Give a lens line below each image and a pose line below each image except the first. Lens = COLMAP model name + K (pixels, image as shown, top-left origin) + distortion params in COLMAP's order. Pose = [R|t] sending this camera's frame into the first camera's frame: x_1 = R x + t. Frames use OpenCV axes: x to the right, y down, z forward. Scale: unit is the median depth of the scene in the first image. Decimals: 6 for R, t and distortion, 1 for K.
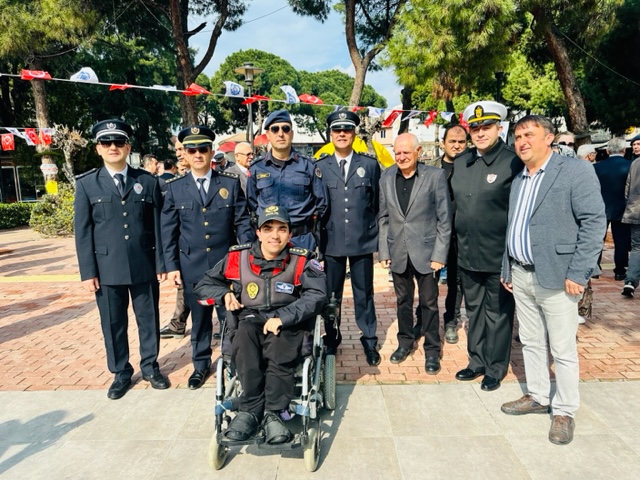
lens RADIAL K [[447.0, 0, 324.1], [0, 447.0, 235.0], [0, 0, 1]] dist [0.025175, -0.013319]
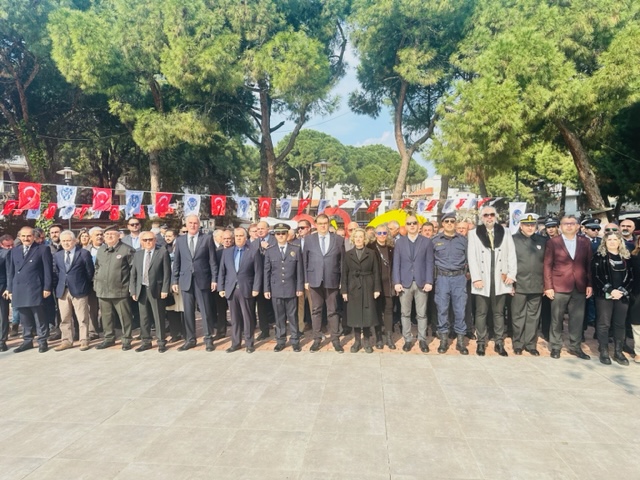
lens RADIAL K [[447.0, 0, 321.7], [0, 447.0, 234.6], [0, 0, 1]] dist [0.025175, -0.013319]
pose [[0.995450, 0.017132, -0.093738, -0.030633], [-0.030037, 0.989970, -0.138047, 0.020985], [0.090433, 0.140234, 0.985980, -0.206814]]
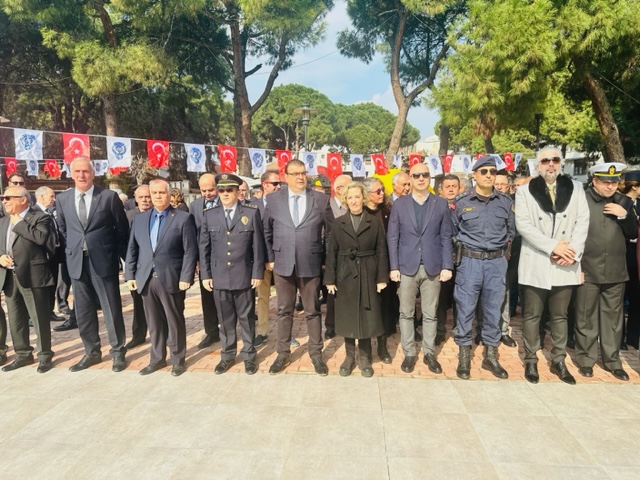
lens RADIAL K [[447.0, 0, 320.8], [0, 447.0, 238.3], [0, 0, 1]] dist [0.025175, -0.013319]
pose [[0.997274, 0.028769, -0.067947, -0.032337], [-0.032379, 0.998089, -0.052635, 0.004174], [0.066303, 0.054692, 0.996300, -0.058283]]
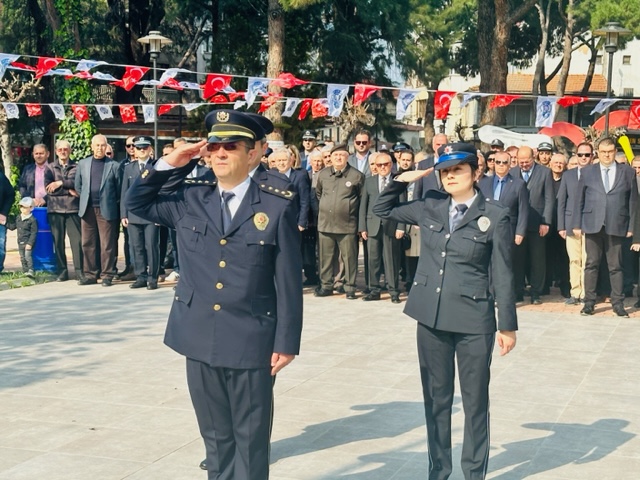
lens RADIAL K [[1185.9, 0, 315.9], [0, 1185.9, 246.3], [0, 0, 1]] dist [0.230973, 0.000000]
pose [[0.950900, 0.076238, -0.299960, -0.004040], [-0.095801, 0.994091, -0.051038, 0.088377], [0.294297, 0.077269, 0.952585, -0.694228]]
